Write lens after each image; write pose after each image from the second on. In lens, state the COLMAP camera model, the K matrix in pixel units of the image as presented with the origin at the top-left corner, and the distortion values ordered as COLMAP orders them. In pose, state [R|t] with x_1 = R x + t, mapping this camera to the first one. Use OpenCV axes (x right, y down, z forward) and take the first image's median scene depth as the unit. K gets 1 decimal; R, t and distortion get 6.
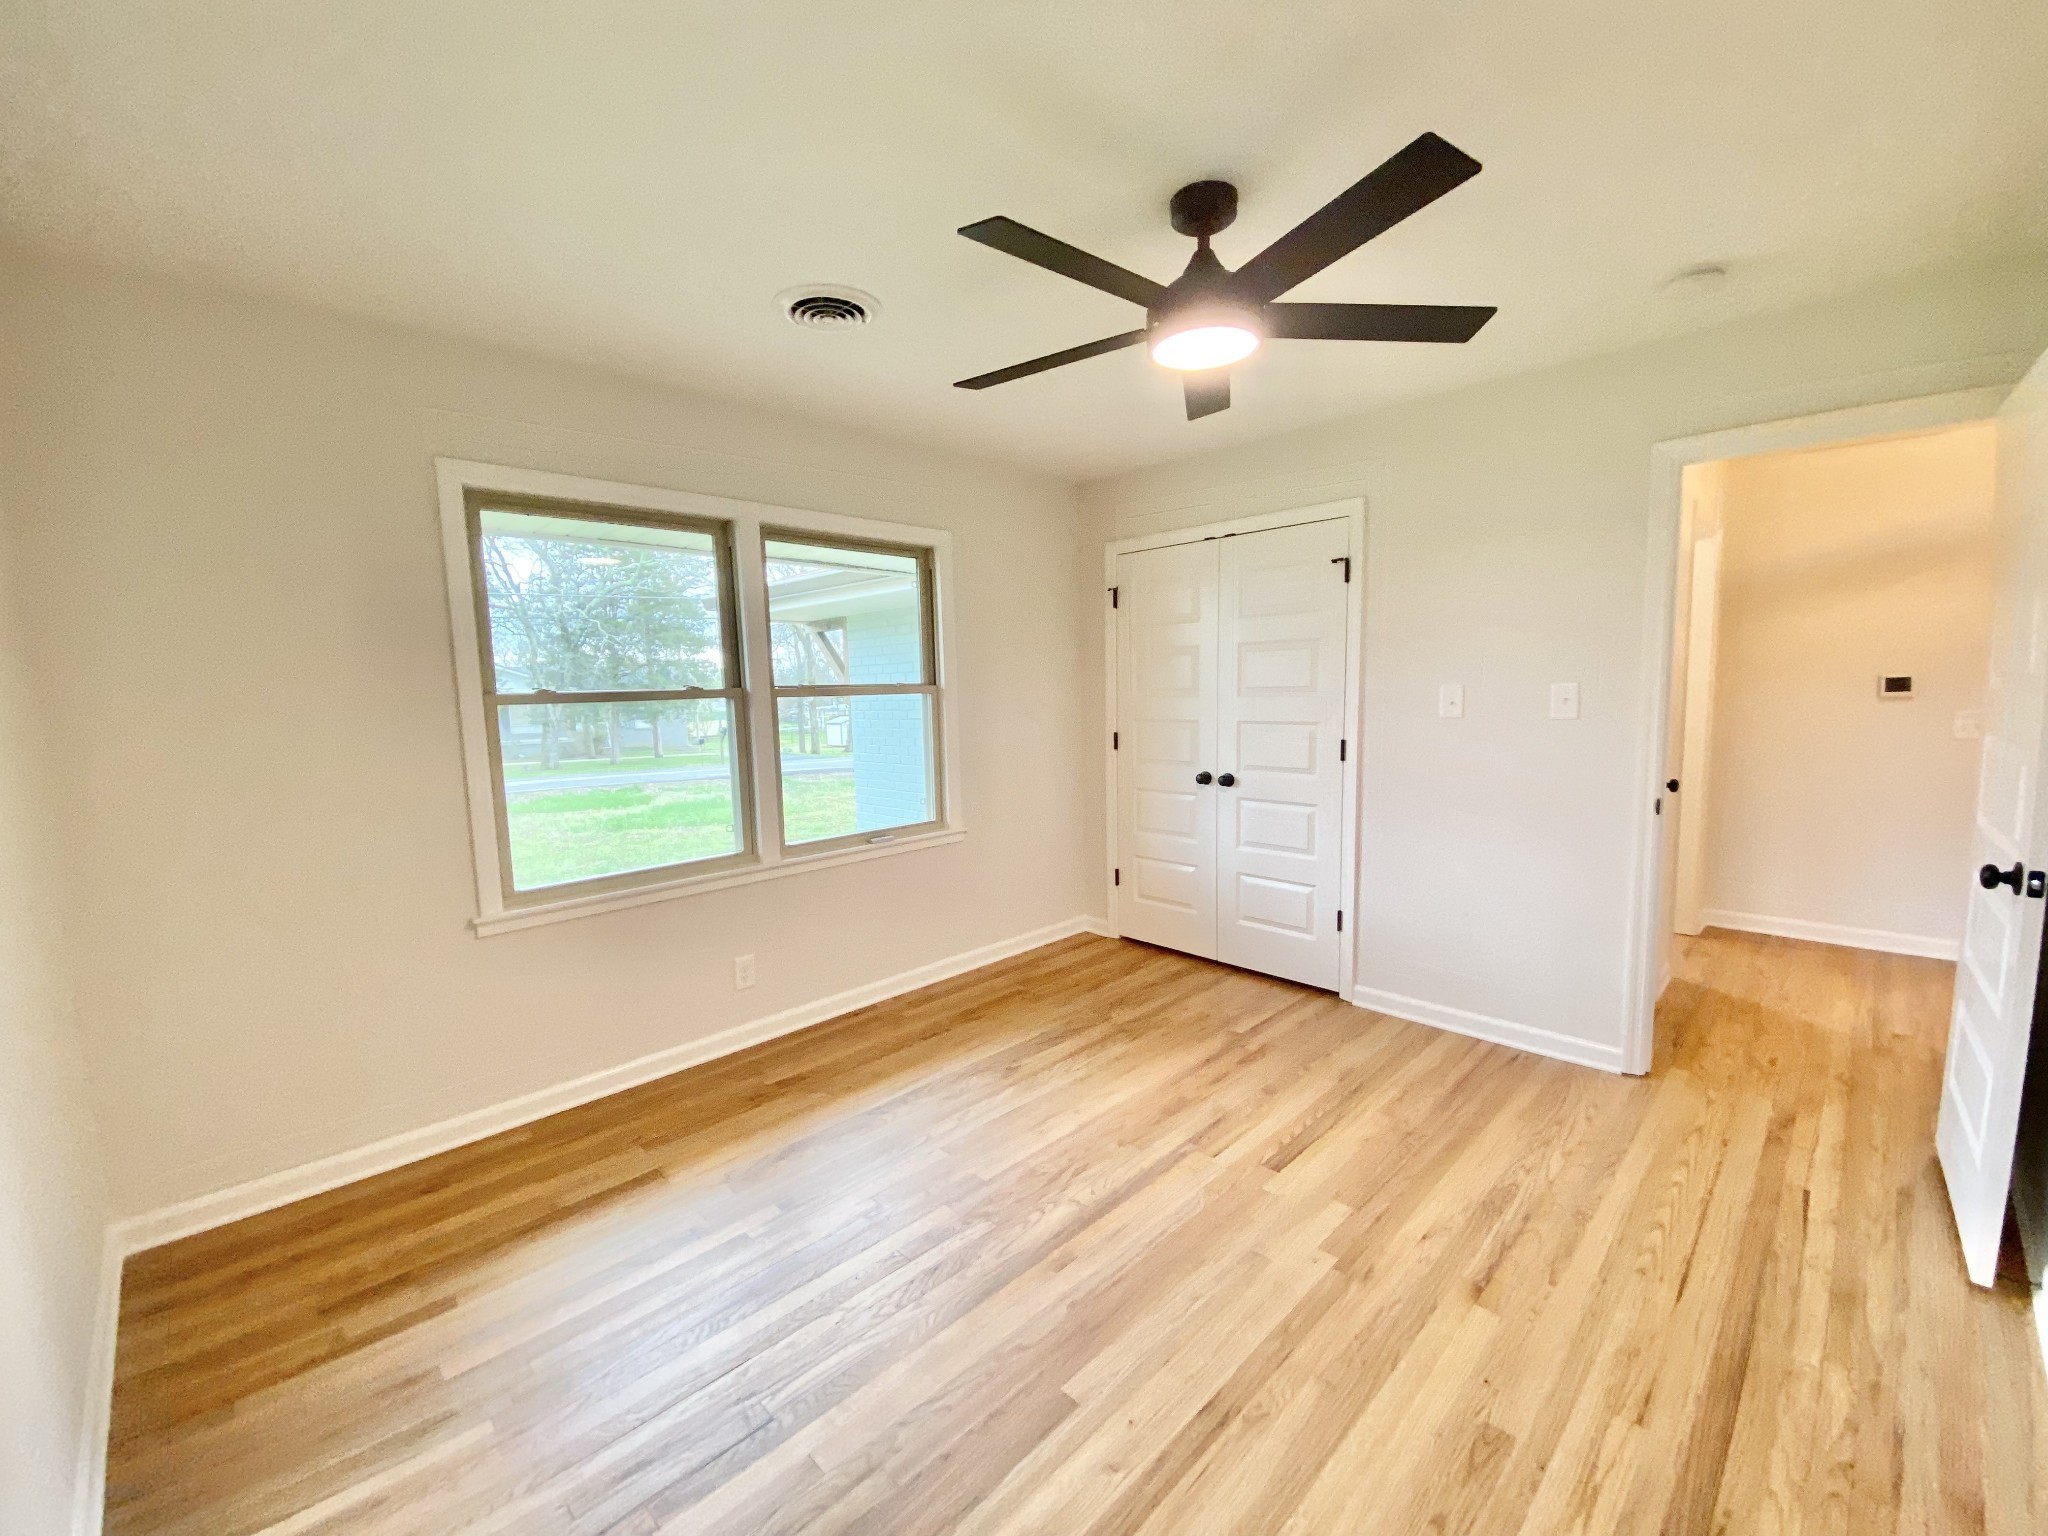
lens RADIAL K [[841.0, 0, 1014.7], [0, 841.0, 734.5], [0, 0, 1]] dist [0.015758, -0.016482]
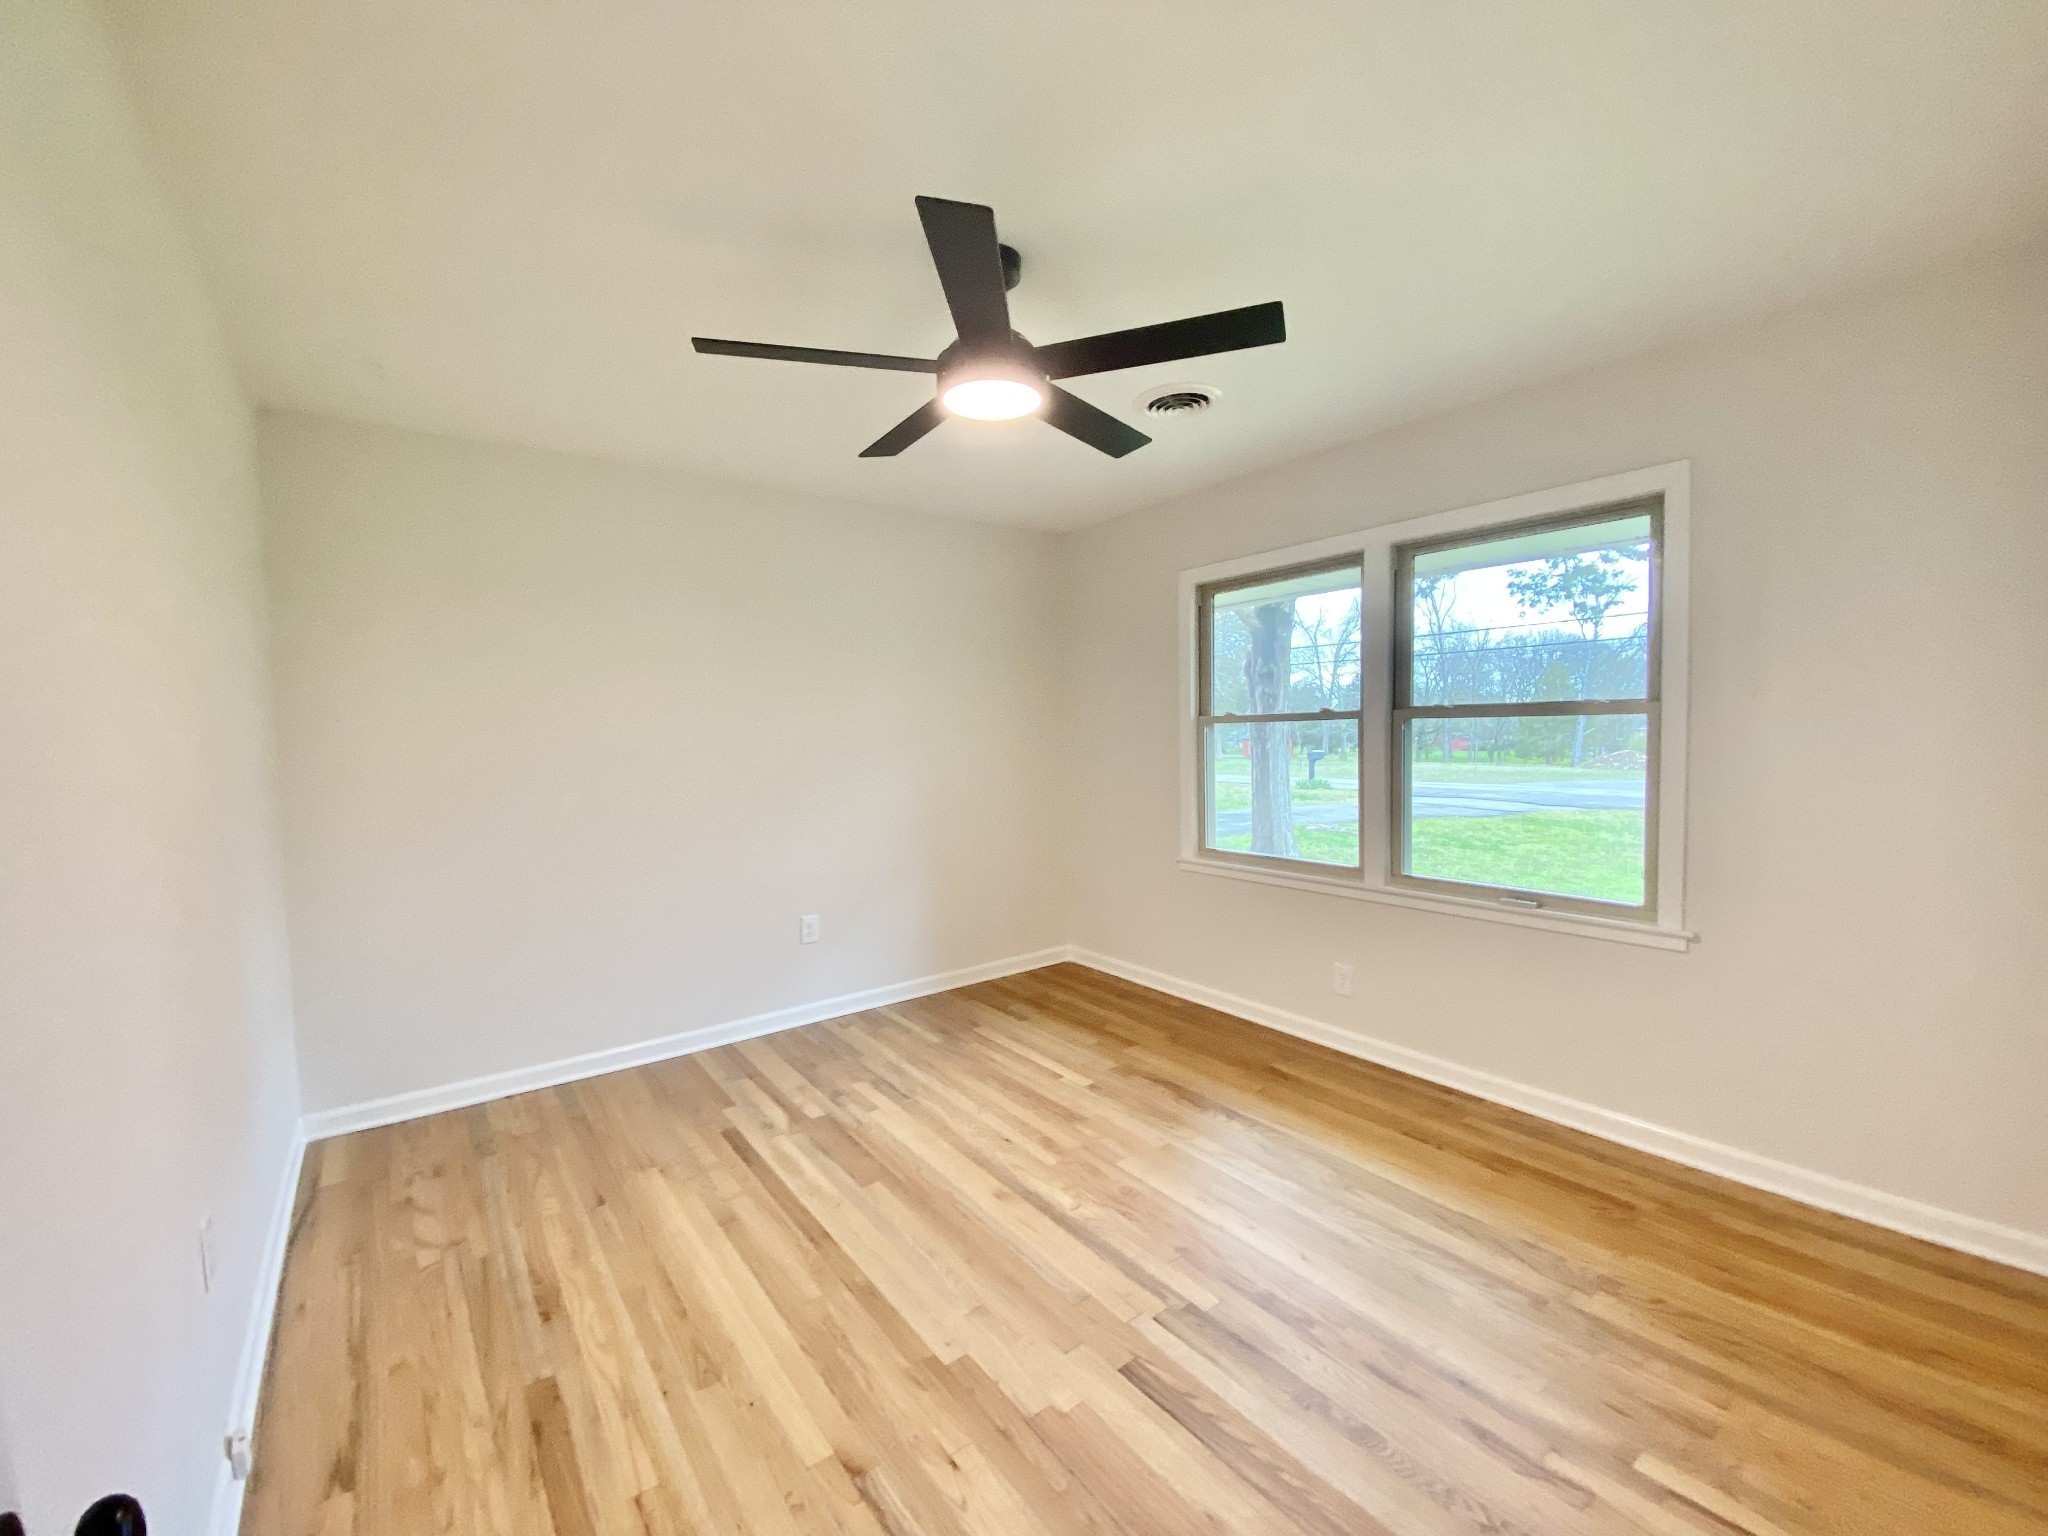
lens RADIAL K [[846.2, 0, 1022.7], [0, 846.2, 770.5], [0, 0, 1]] dist [0.010370, -0.016946]
pose [[-0.130348, 0.083537, -0.987943, 0.843246], [-0.042005, 0.995084, 0.089683, -0.062086], [0.990578, 0.053189, -0.126198, 0.811217]]
